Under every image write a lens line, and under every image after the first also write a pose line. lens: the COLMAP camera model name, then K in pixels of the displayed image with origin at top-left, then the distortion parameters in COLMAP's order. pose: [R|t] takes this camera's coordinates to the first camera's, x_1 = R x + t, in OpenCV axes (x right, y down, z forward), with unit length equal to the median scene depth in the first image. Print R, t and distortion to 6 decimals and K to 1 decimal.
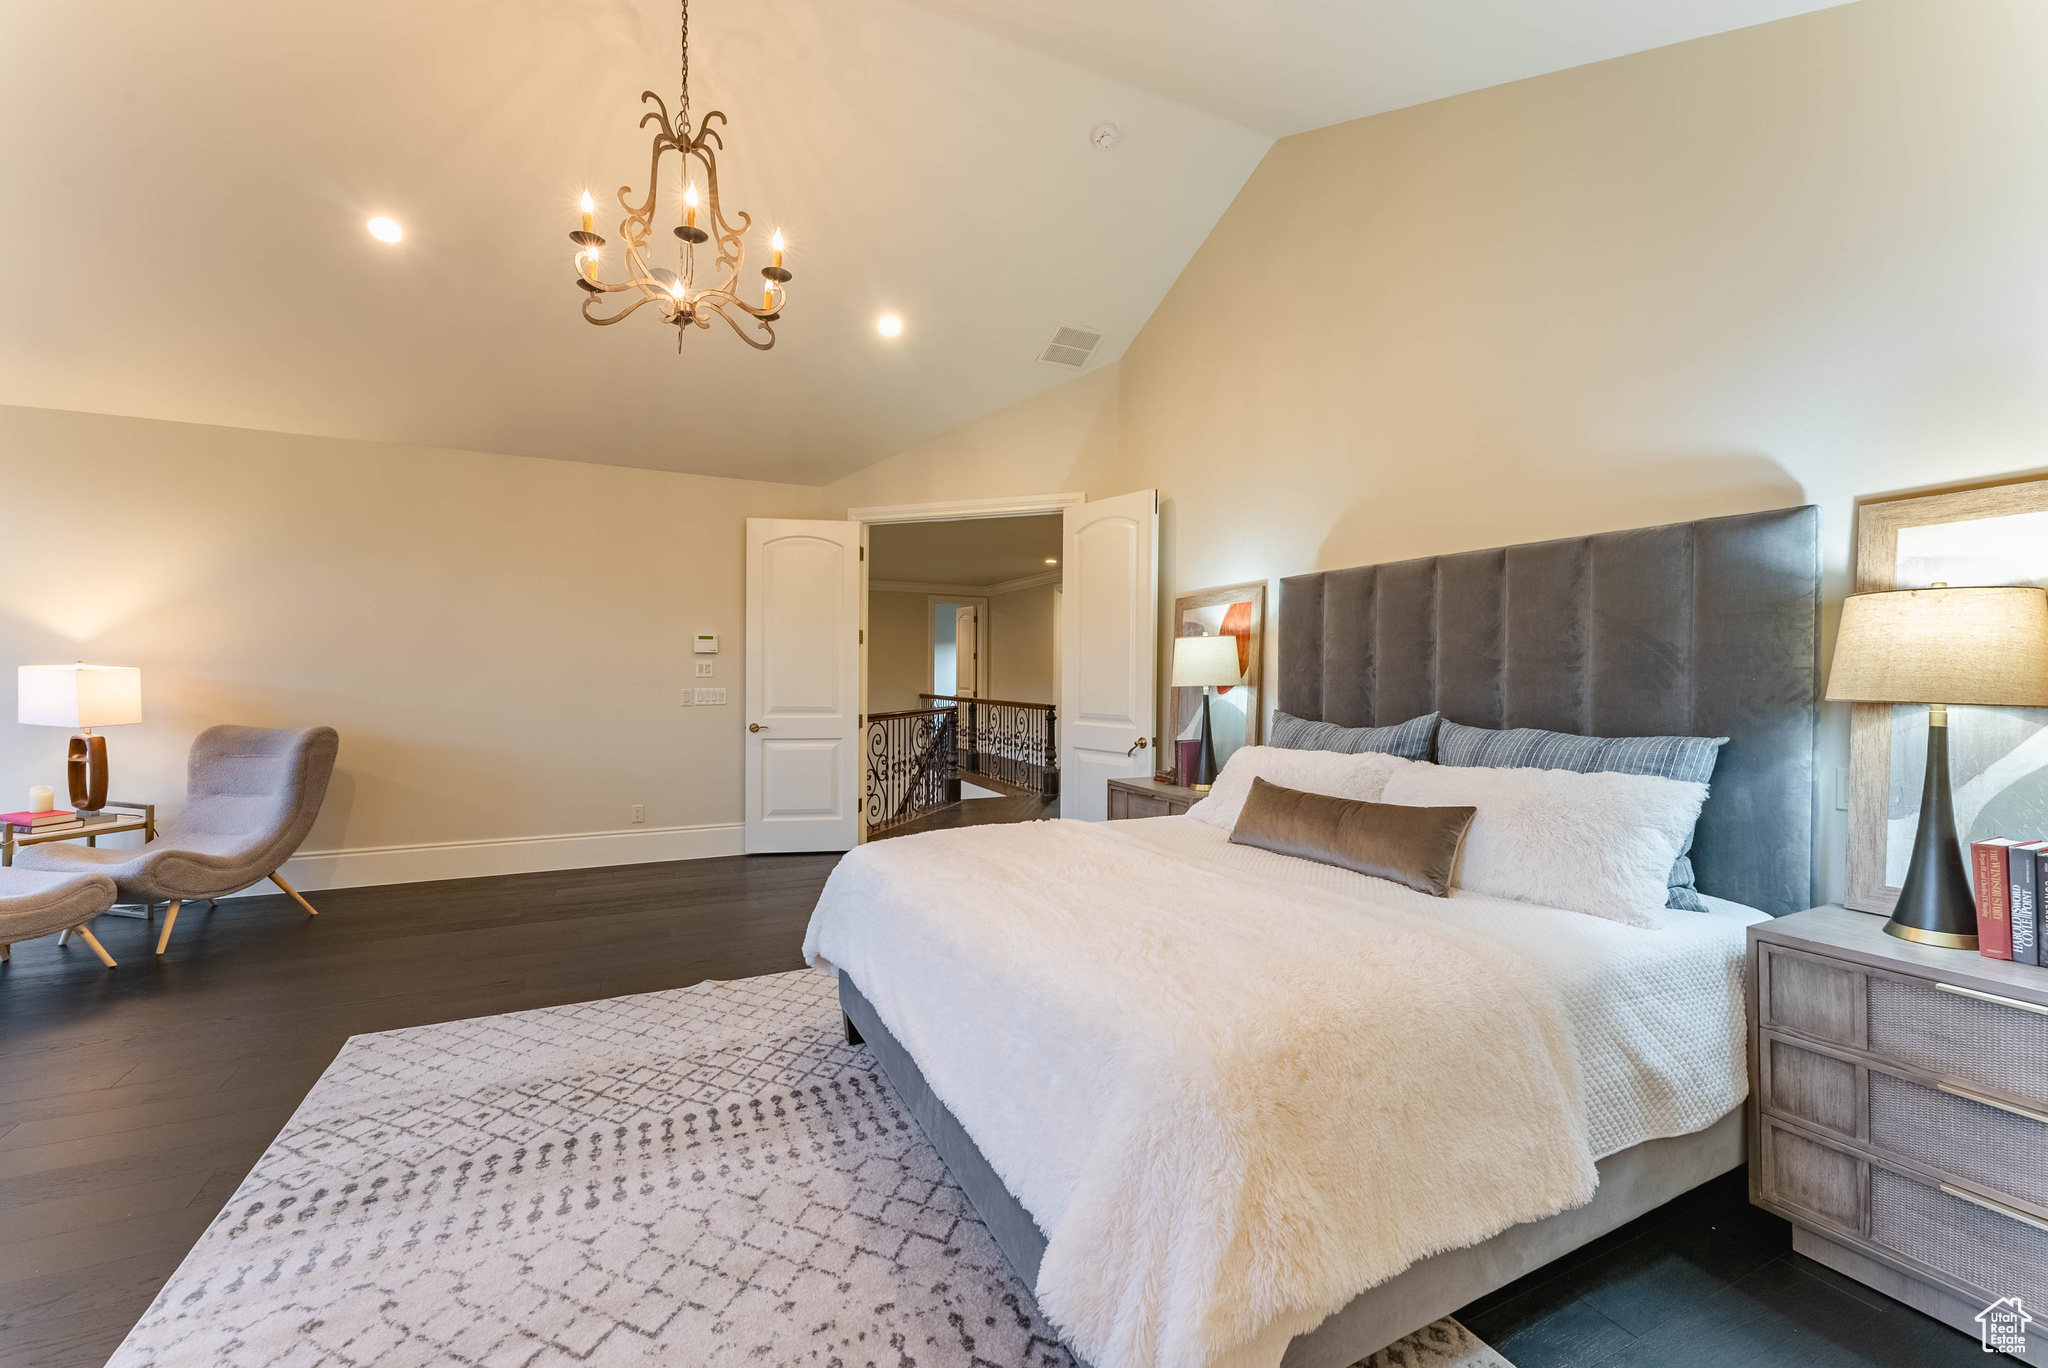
lens RADIAL K [[831.2, 0, 1028.9], [0, 831.2, 676.7], [0, 0, 1]] dist [-0.001020, -0.000304]
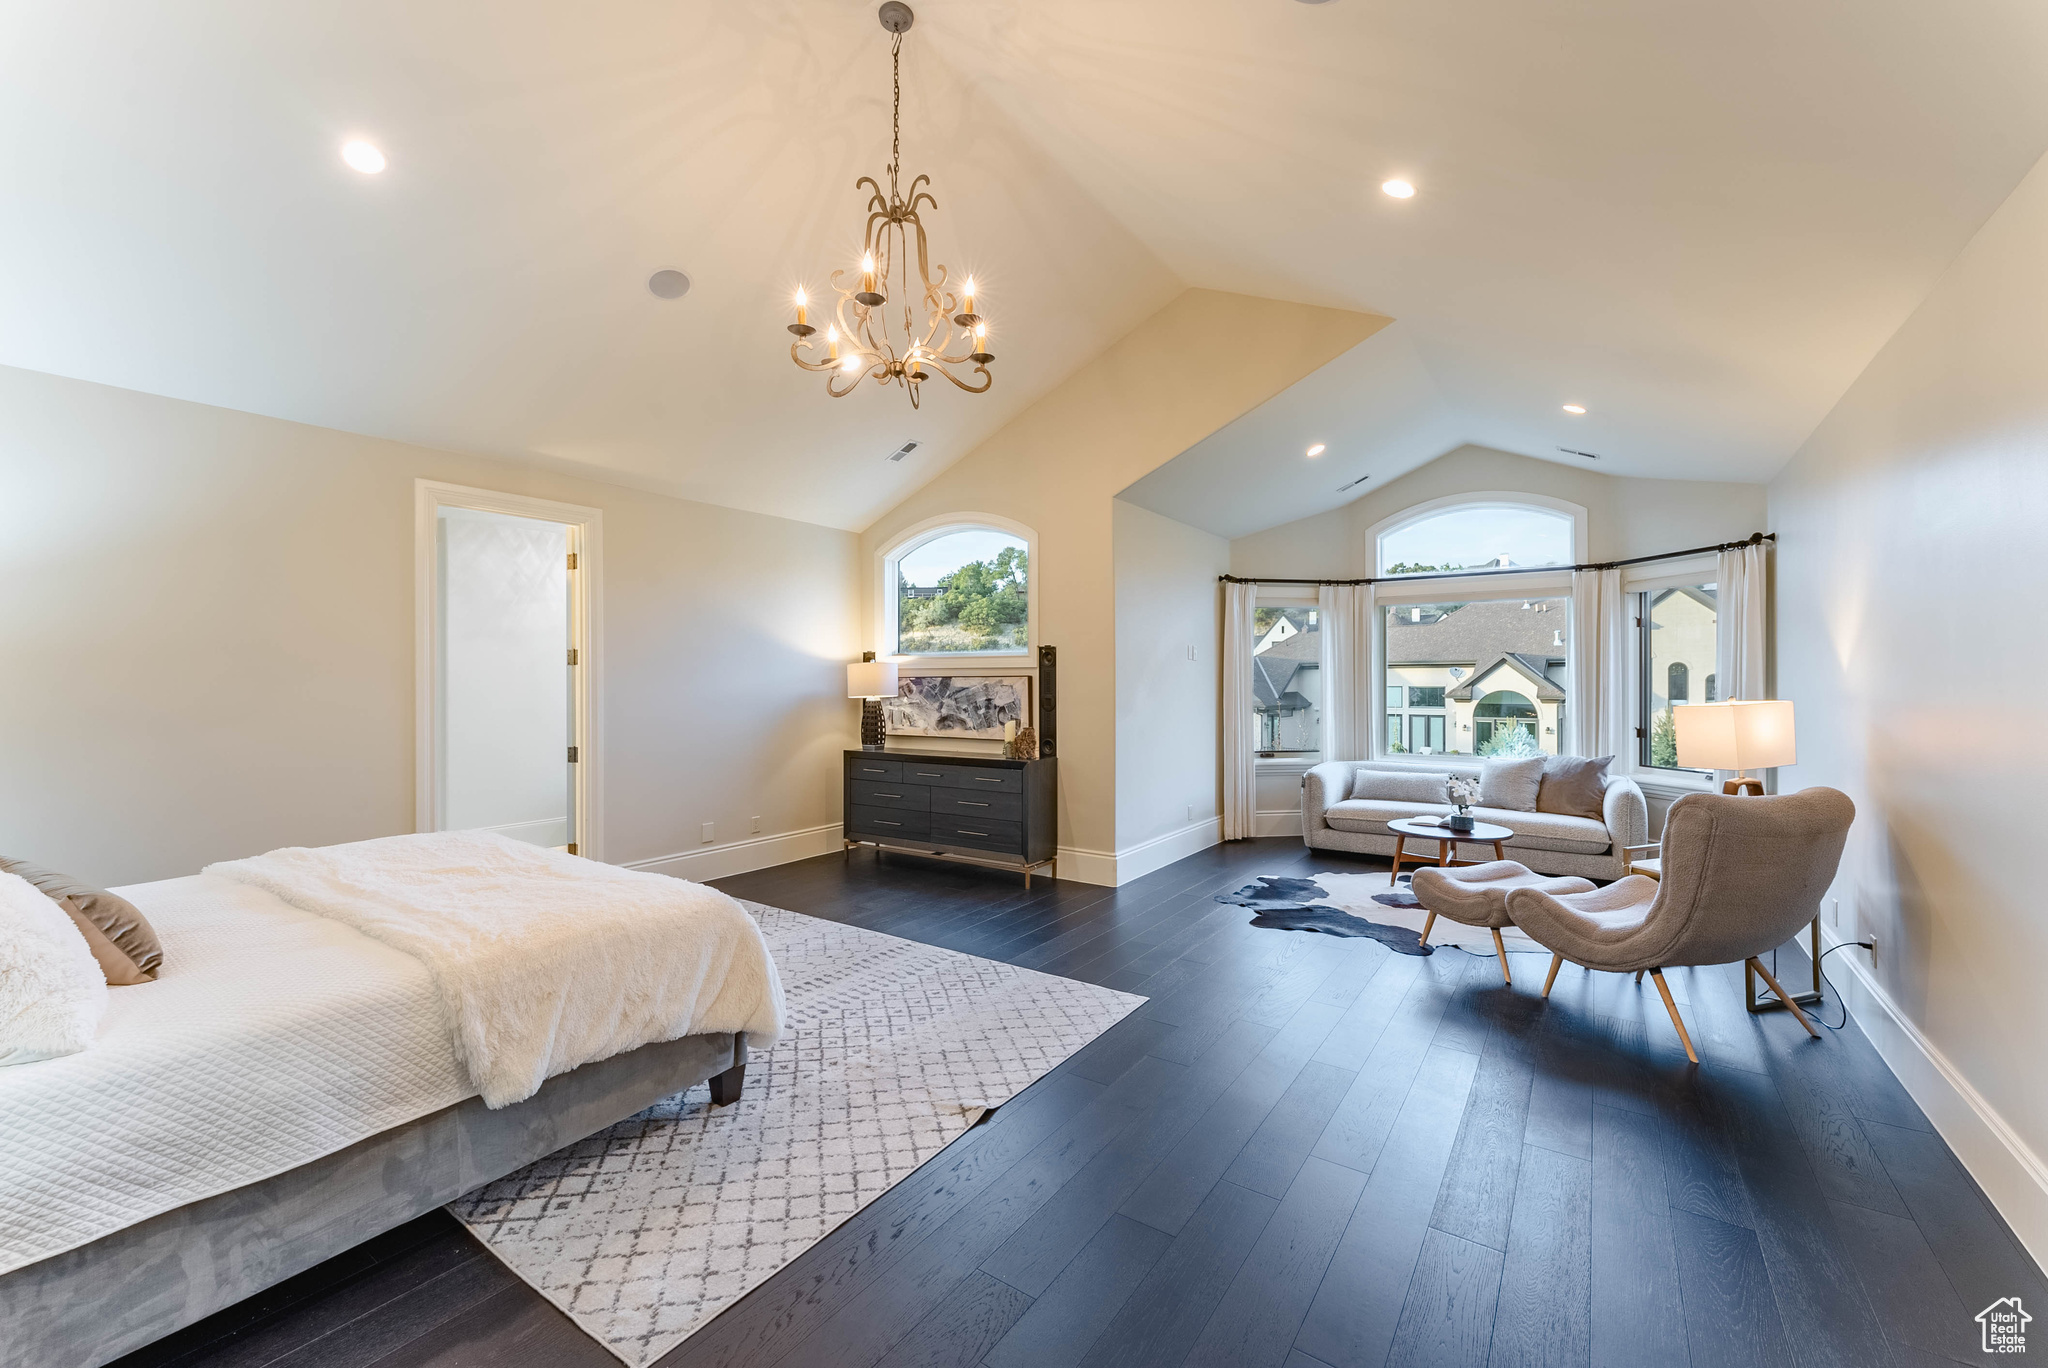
lens RADIAL K [[831.2, 0, 1012.9], [0, 831.2, 674.8], [0, 0, 1]] dist [-0.001020, -0.000304]
pose [[-0.879203, -0.001298, -0.476446, -0.041325], [-0.002849, 0.999993, 0.002534, -0.059804], [0.476439, 0.003585, -0.879200, 2.125072]]
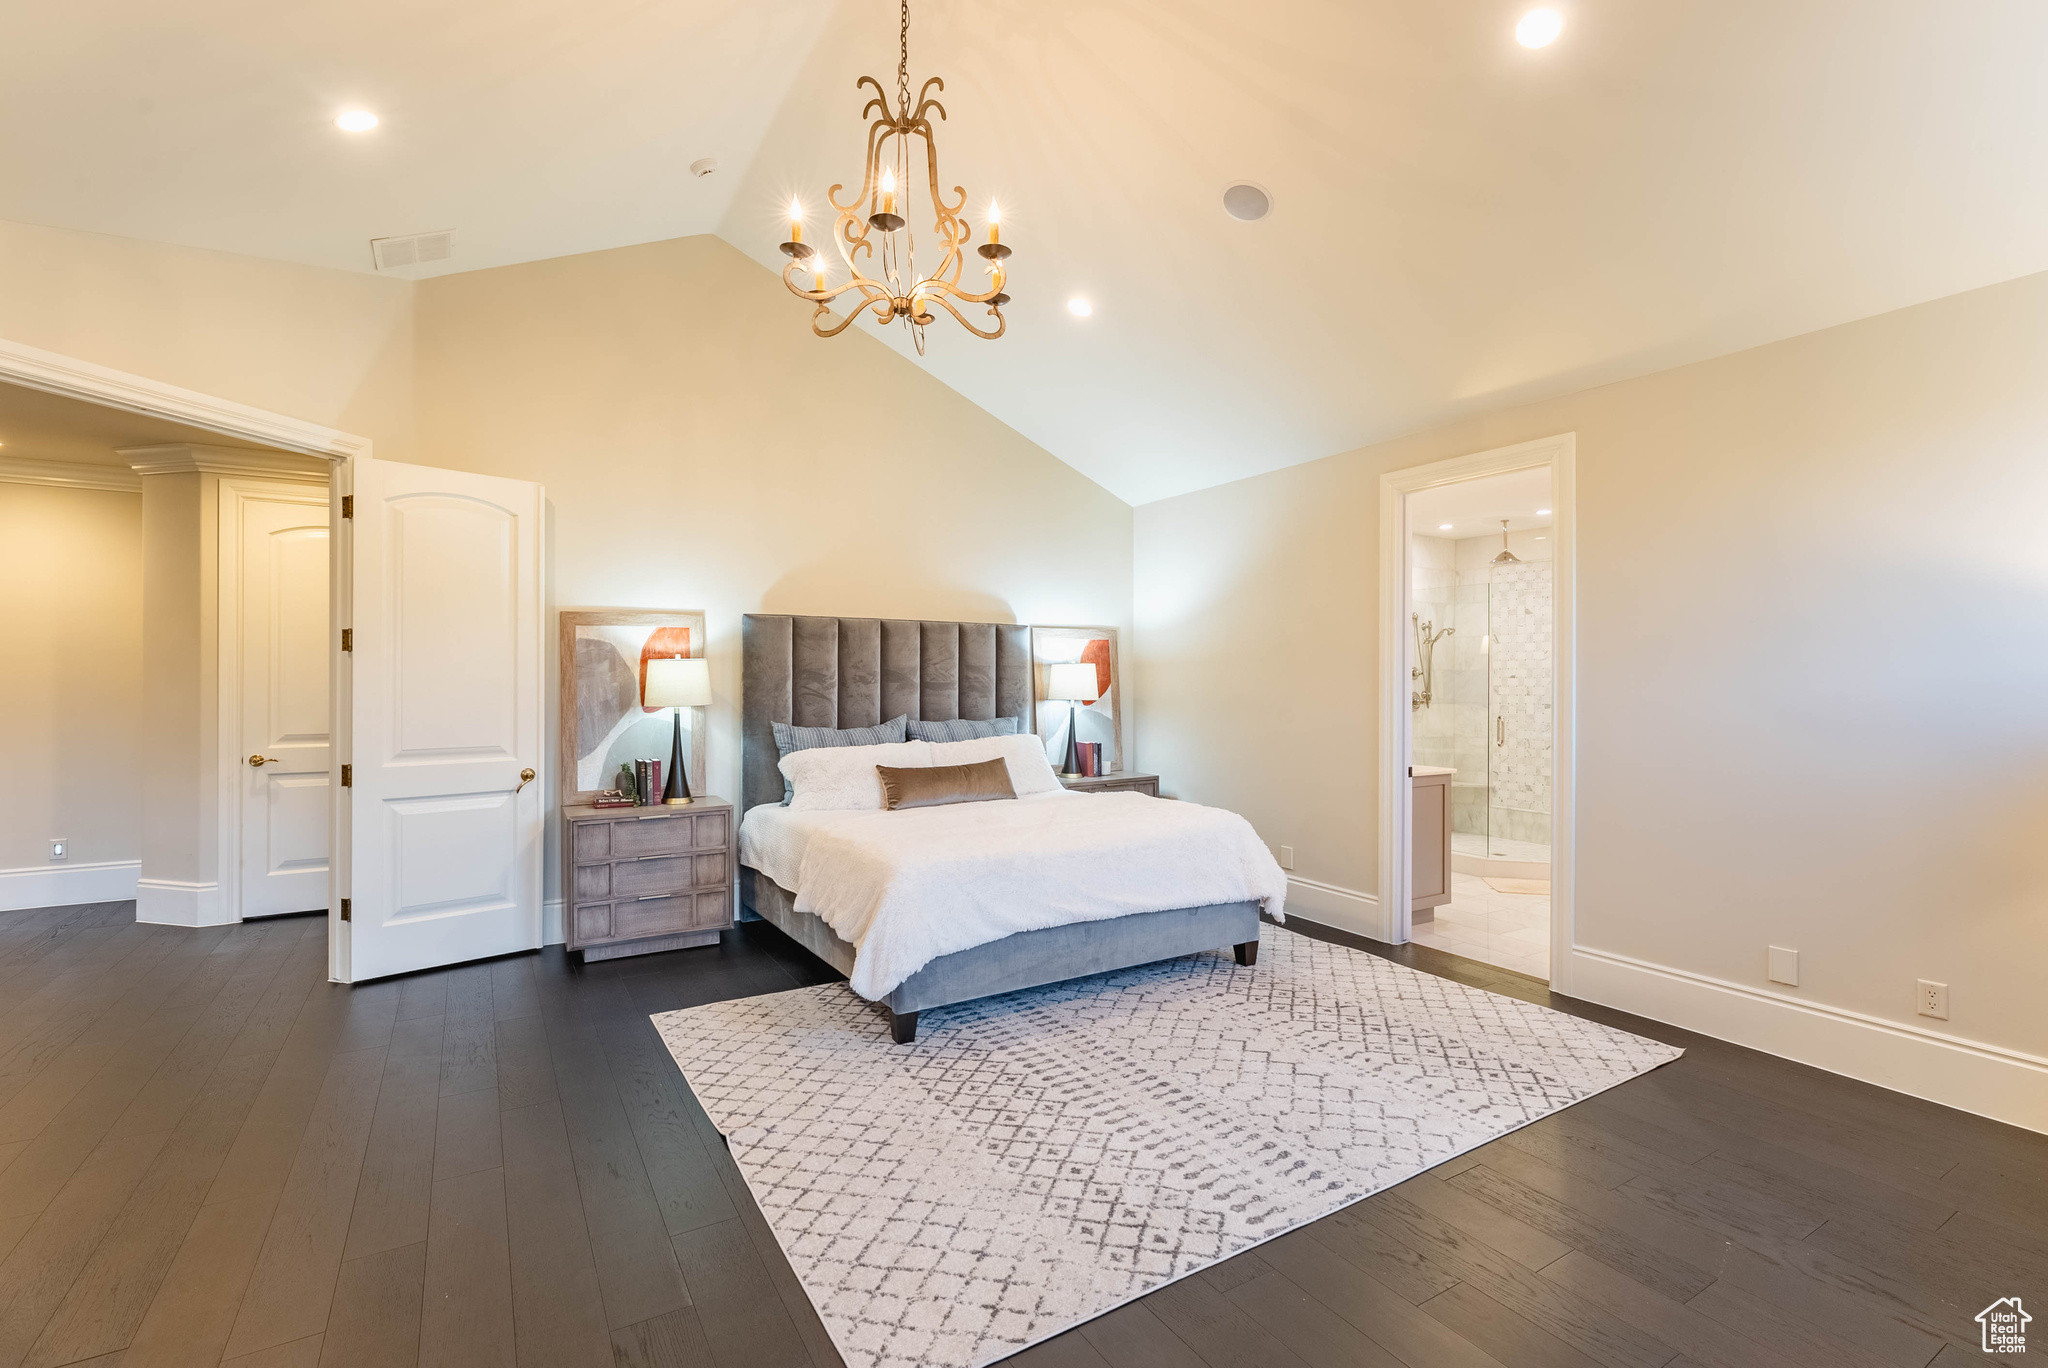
lens RADIAL K [[913.2, 0, 1022.6], [0, 913.2, 678.3], [0, 0, 1]] dist [0.000375, 0.000549]
pose [[-0.099633, -0.008254, 0.994990, -1.500733], [-0.000549, 0.999966, 0.008240, -0.049951], [-0.995024, 0.000275, -0.099634, 1.024795]]
